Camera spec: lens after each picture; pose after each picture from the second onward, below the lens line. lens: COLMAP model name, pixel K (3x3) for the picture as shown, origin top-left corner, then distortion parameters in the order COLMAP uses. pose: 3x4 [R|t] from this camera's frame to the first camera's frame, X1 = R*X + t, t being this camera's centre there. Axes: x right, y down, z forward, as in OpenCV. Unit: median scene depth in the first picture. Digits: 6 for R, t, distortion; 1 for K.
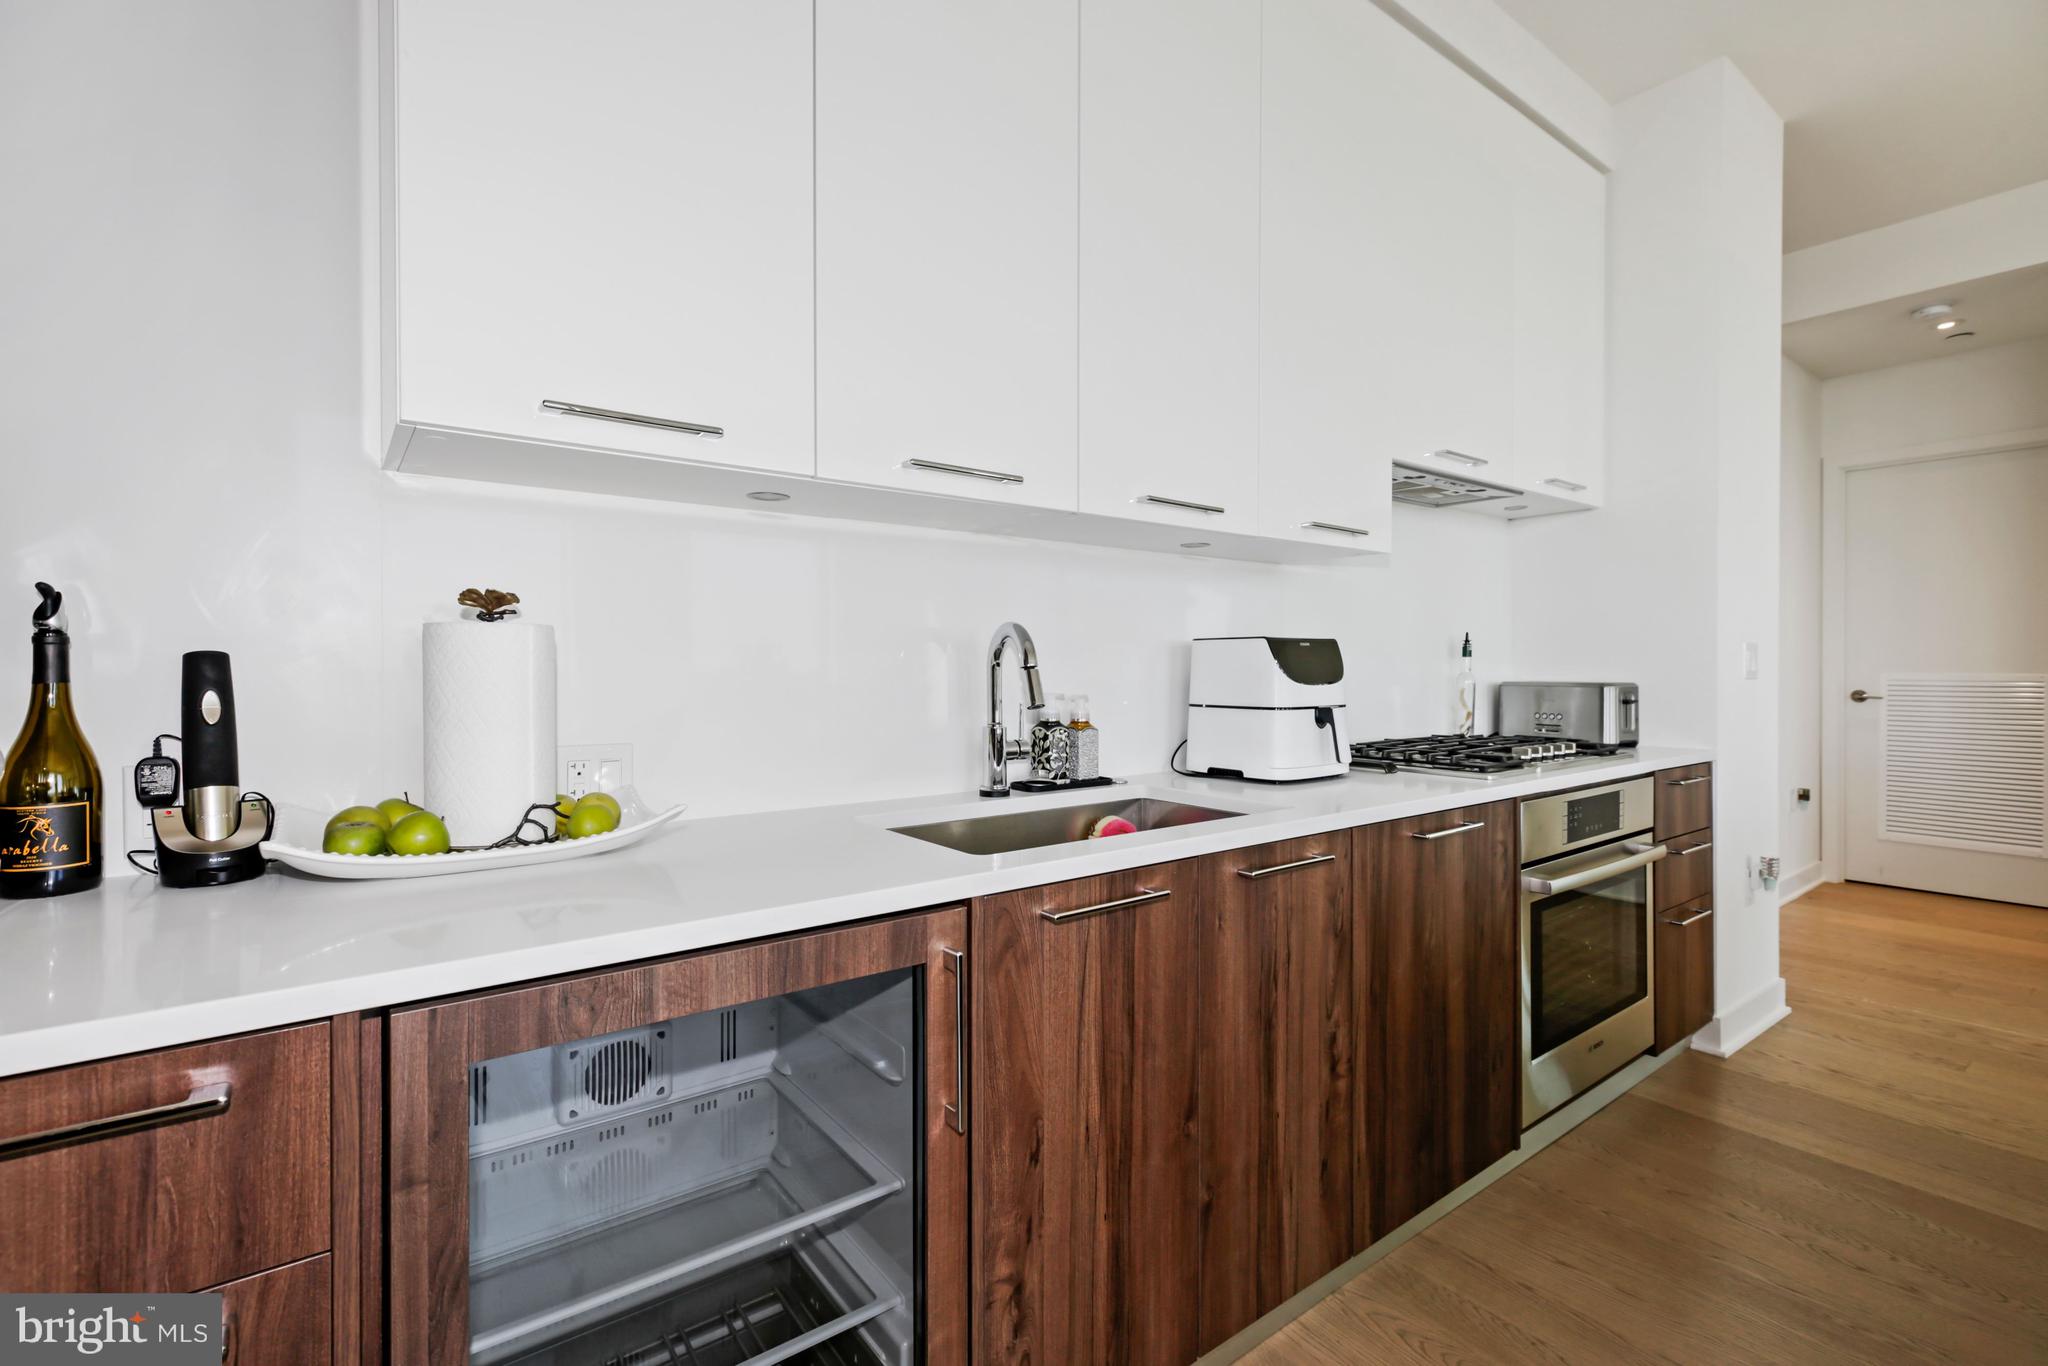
lens RADIAL K [[900.2, 0, 979.6], [0, 900.2, 682.4], [0, 0, 1]] dist [0.003653, -0.000182]
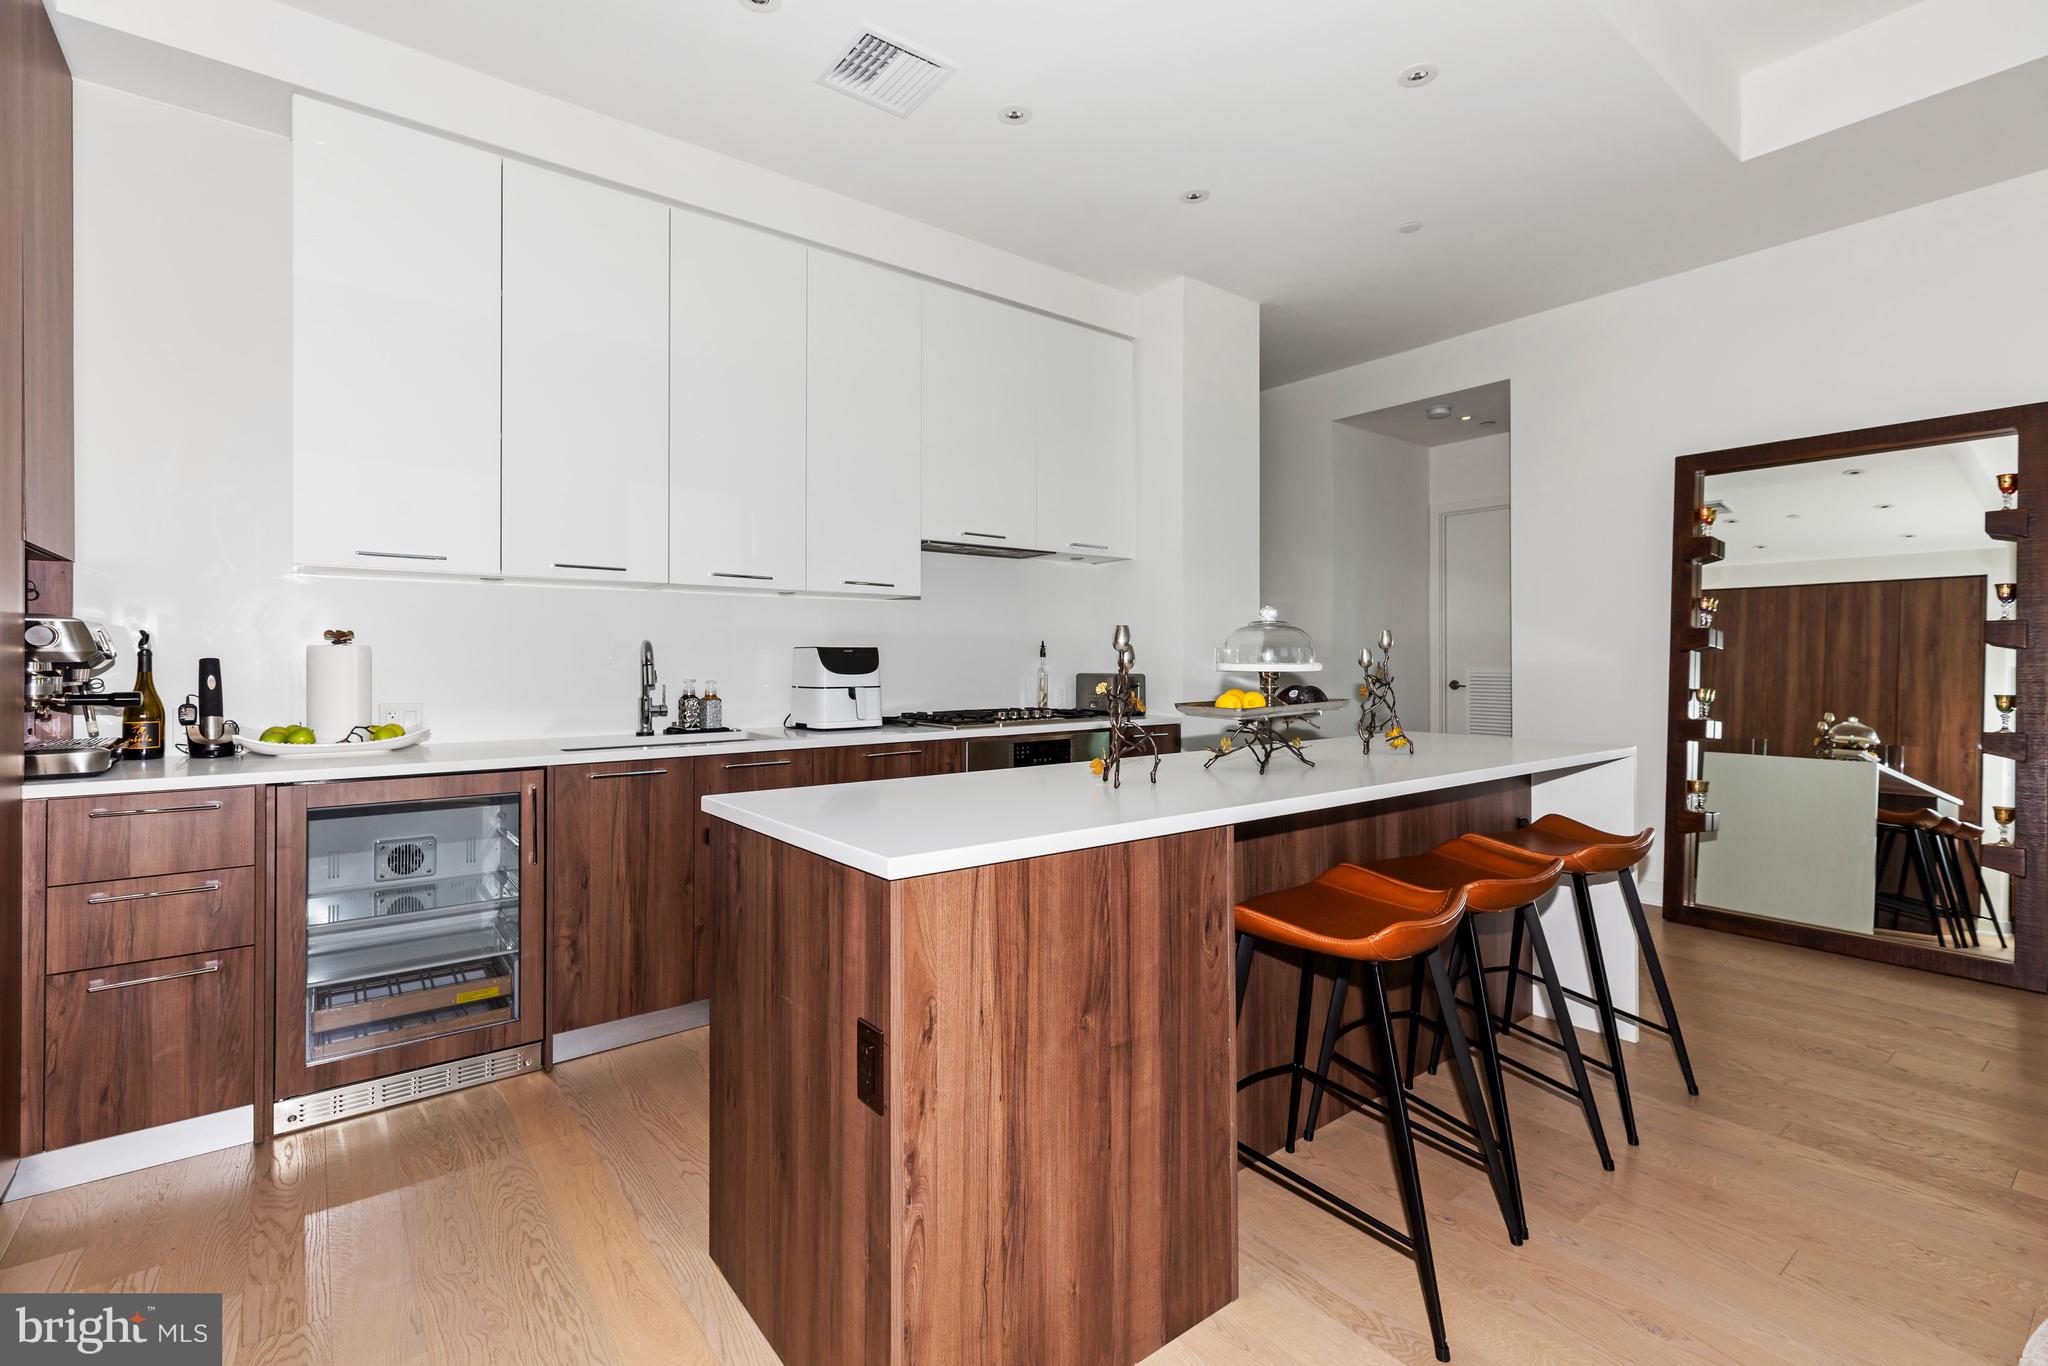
lens RADIAL K [[930.5, 0, 1010.9], [0, 930.5, 662.4], [0, 0, 1]] dist [0.005534, -0.000021]
pose [[0.999842, 0.002066, 0.017644, 1.074480], [-0.001822, 0.999902, -0.013849, 0.004898], [-0.017671, 0.013815, 0.999748, -1.332259]]
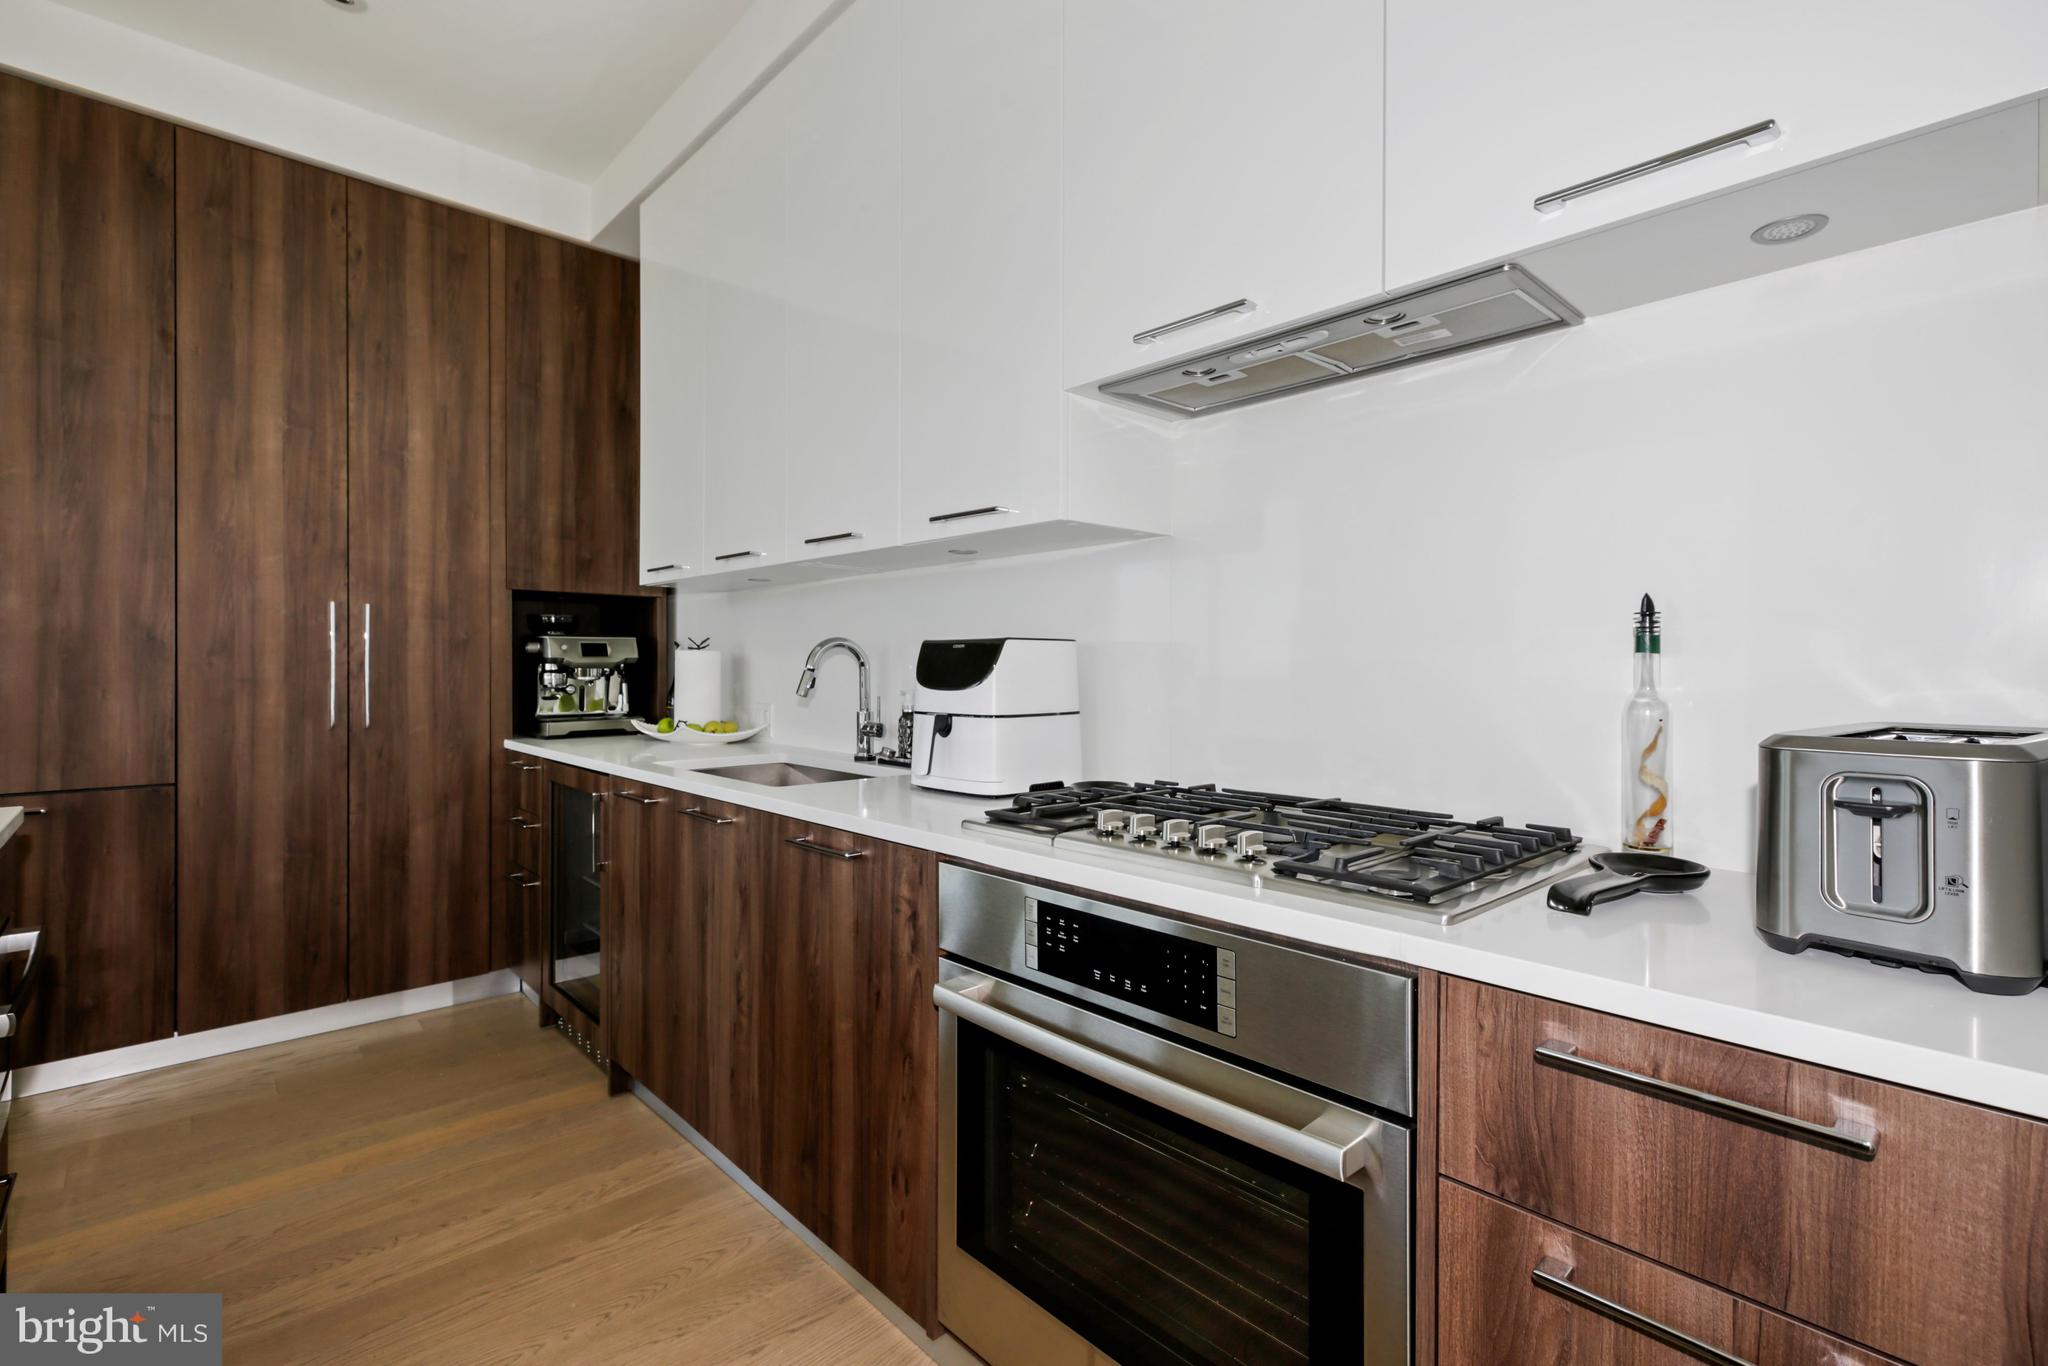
lens RADIAL K [[930.5, 0, 1009.9], [0, 930.5, 669.1], [0, 0, 1]] dist [0.005534, -0.000021]
pose [[0.102747, 0.000539, -0.994707, 2.204585], [-0.025760, 0.999666, -0.002119, -0.030829], [0.994374, 0.025841, 0.102727, 1.606859]]
